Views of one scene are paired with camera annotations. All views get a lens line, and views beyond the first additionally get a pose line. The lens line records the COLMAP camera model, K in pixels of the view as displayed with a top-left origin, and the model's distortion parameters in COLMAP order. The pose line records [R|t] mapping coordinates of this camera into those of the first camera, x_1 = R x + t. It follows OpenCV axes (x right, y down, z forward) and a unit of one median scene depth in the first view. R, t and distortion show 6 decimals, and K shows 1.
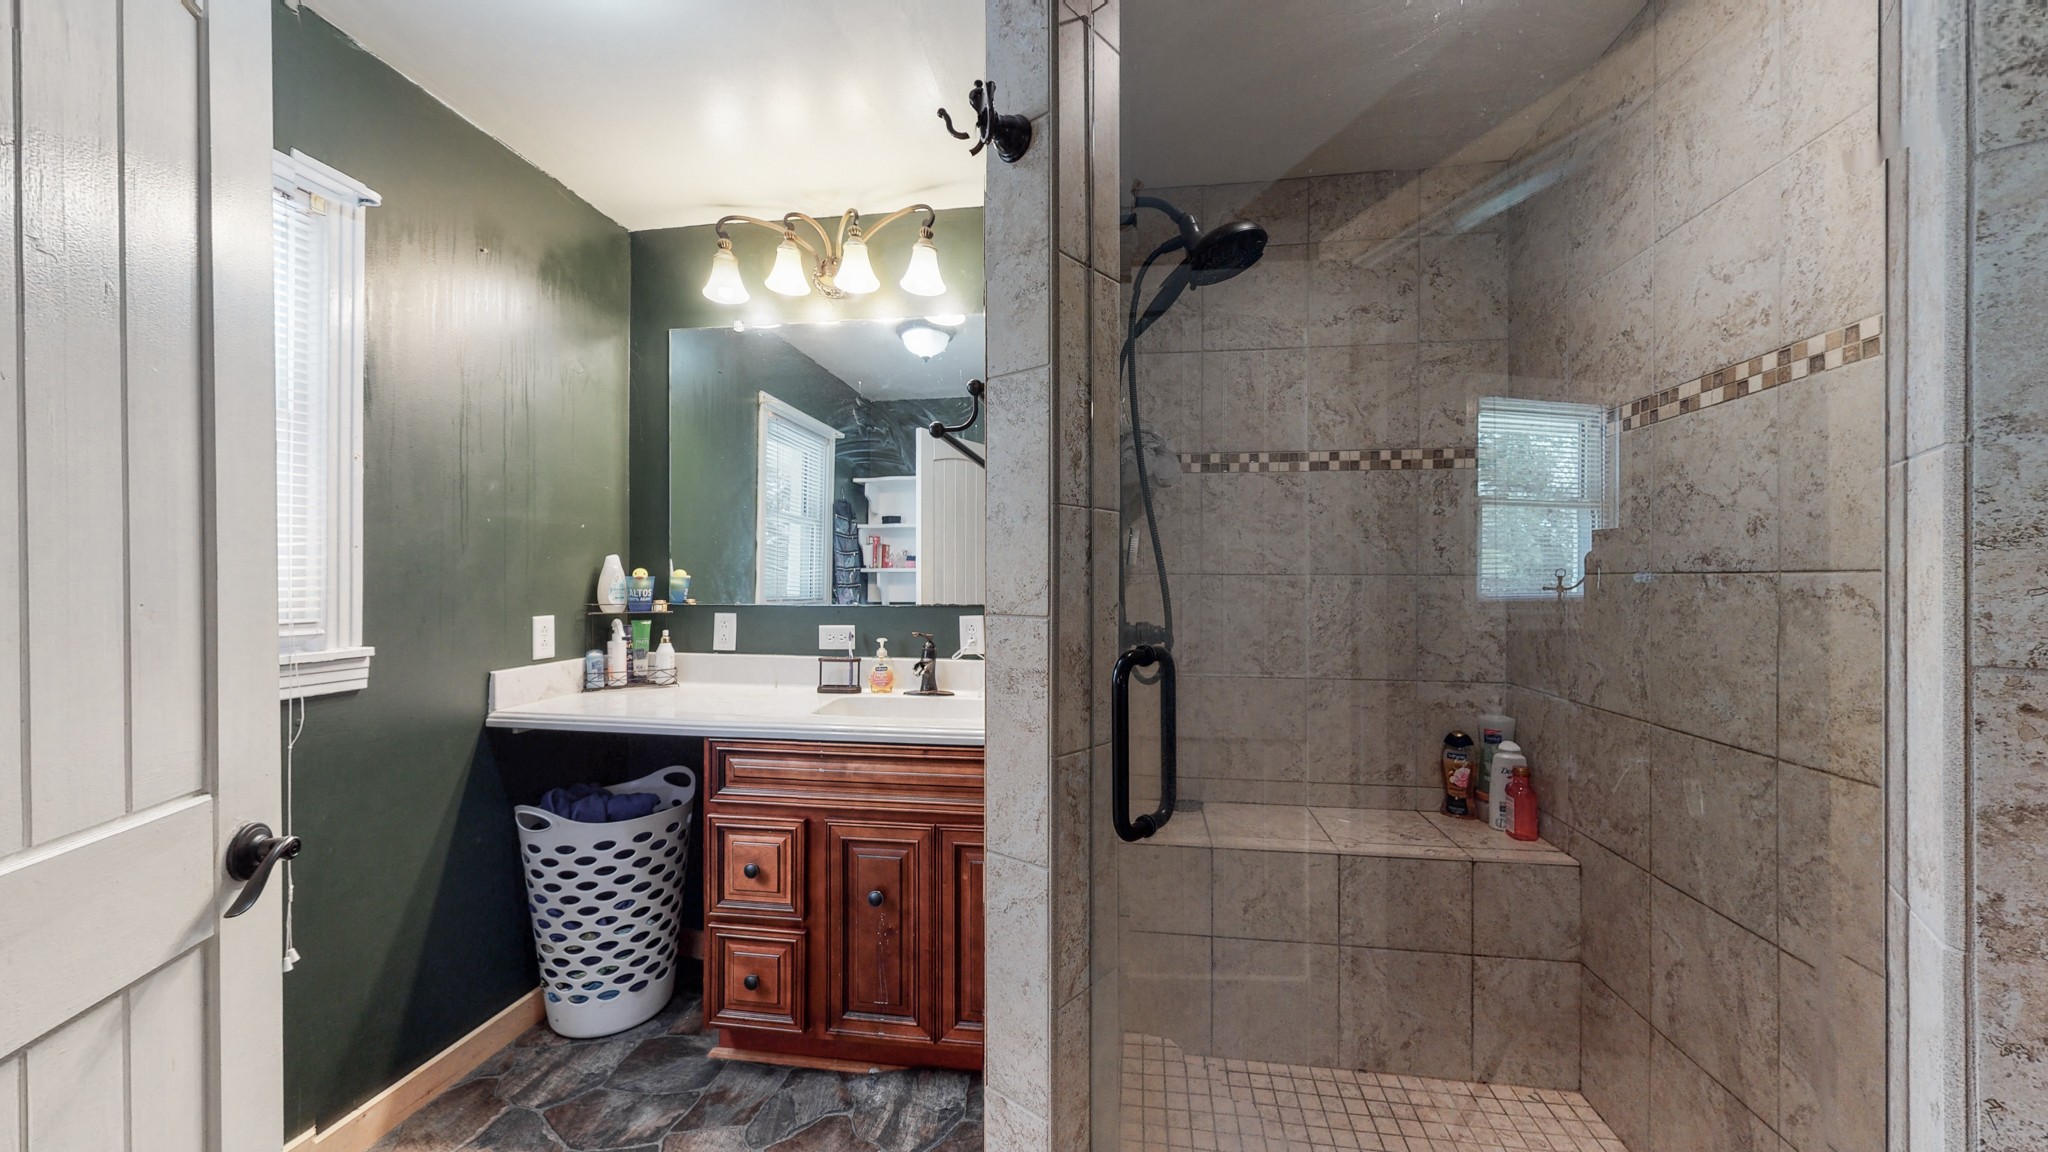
lens RADIAL K [[748.8, 0, 1023.8], [0, 748.8, 580.1], [0, 0, 1]] dist [-0.003073, 0.001053]
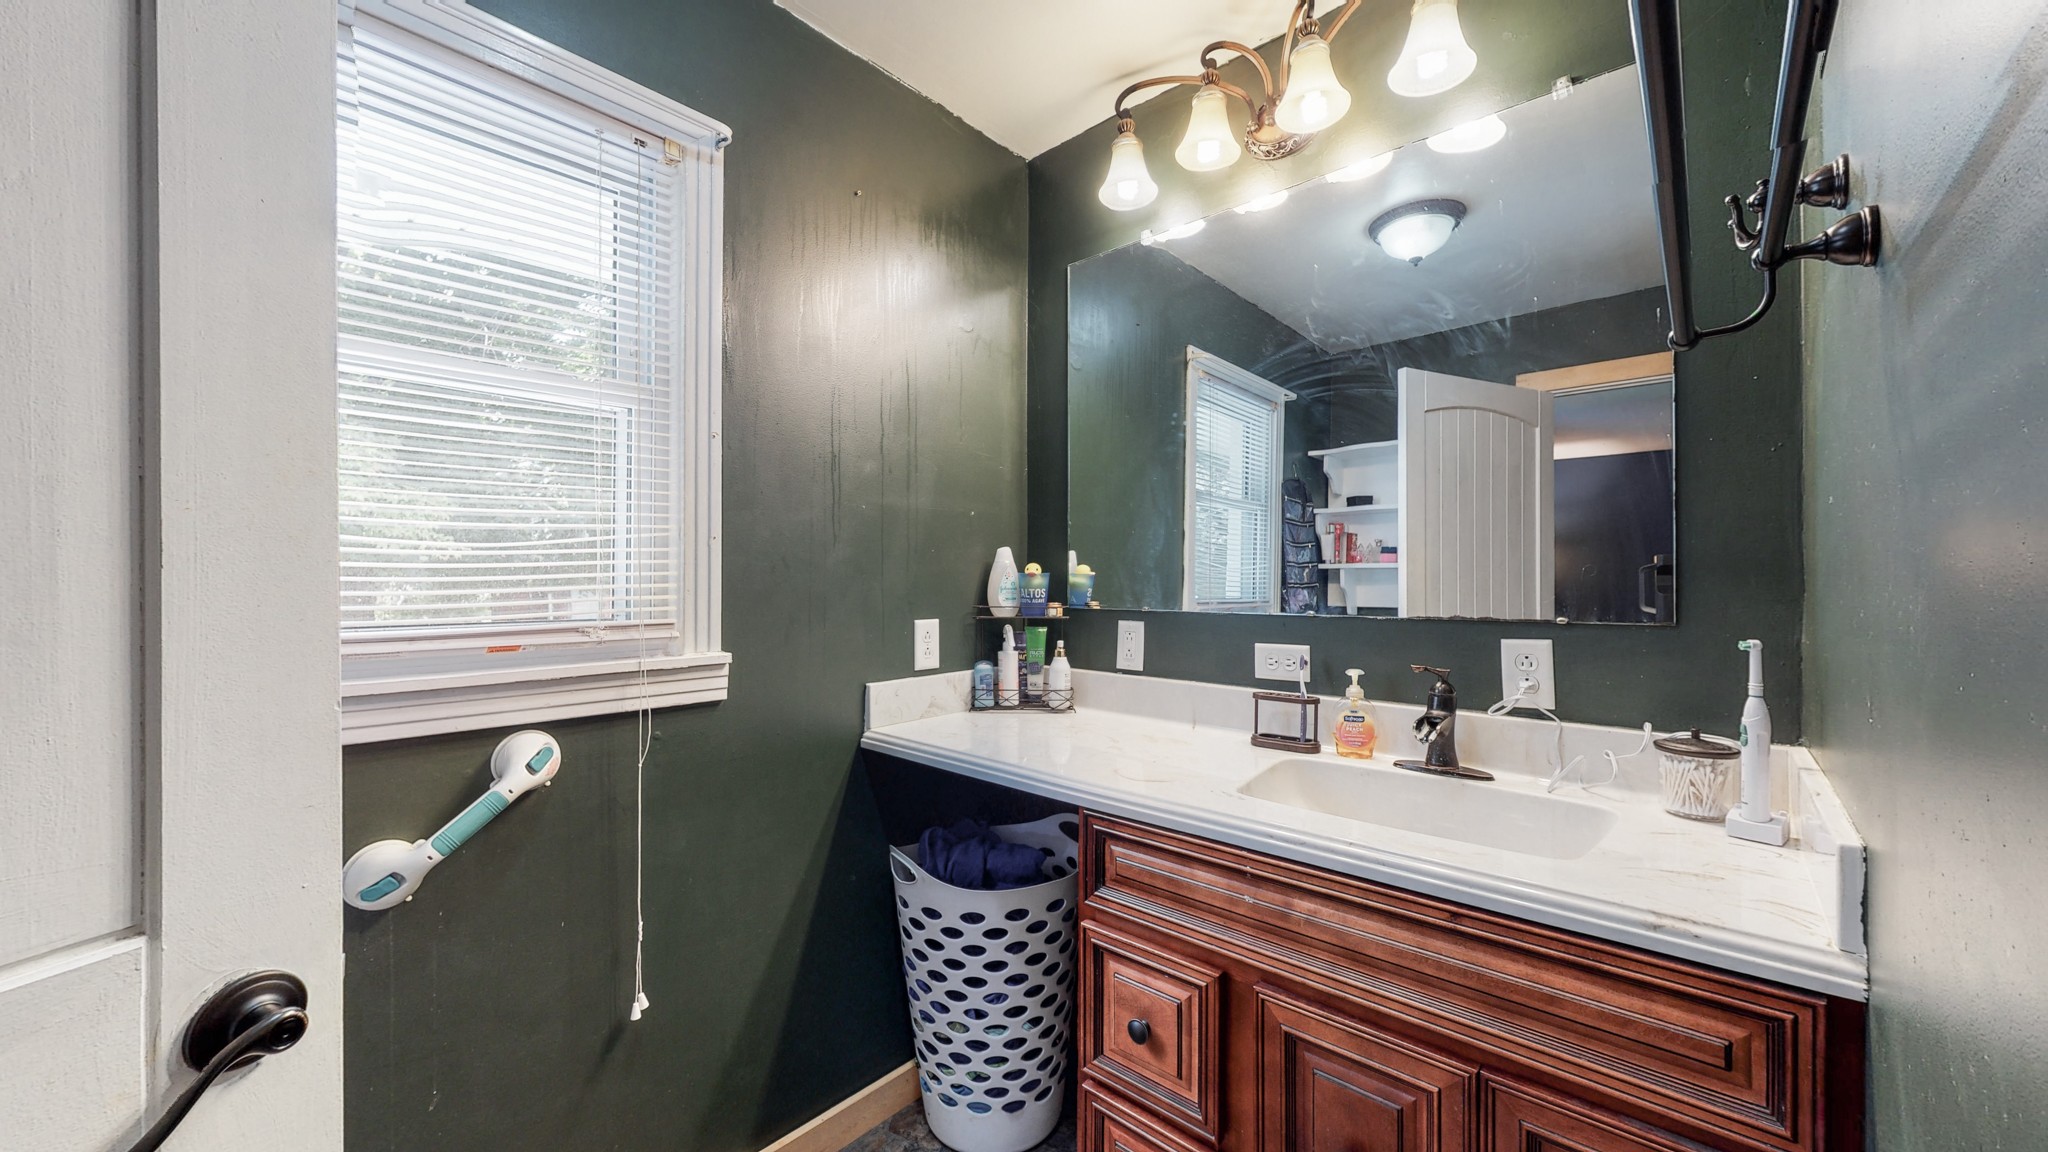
lens RADIAL K [[748.8, 0, 1021.8], [0, 748.8, 580.1], [0, 0, 1]] dist [-0.003073, 0.001053]
pose [[0.830389, -0.000653, -0.557184, -0.077110], [-0.000170, 0.999999, -0.001425, 0.004457], [0.557185, 0.001278, 0.830388, 0.349461]]
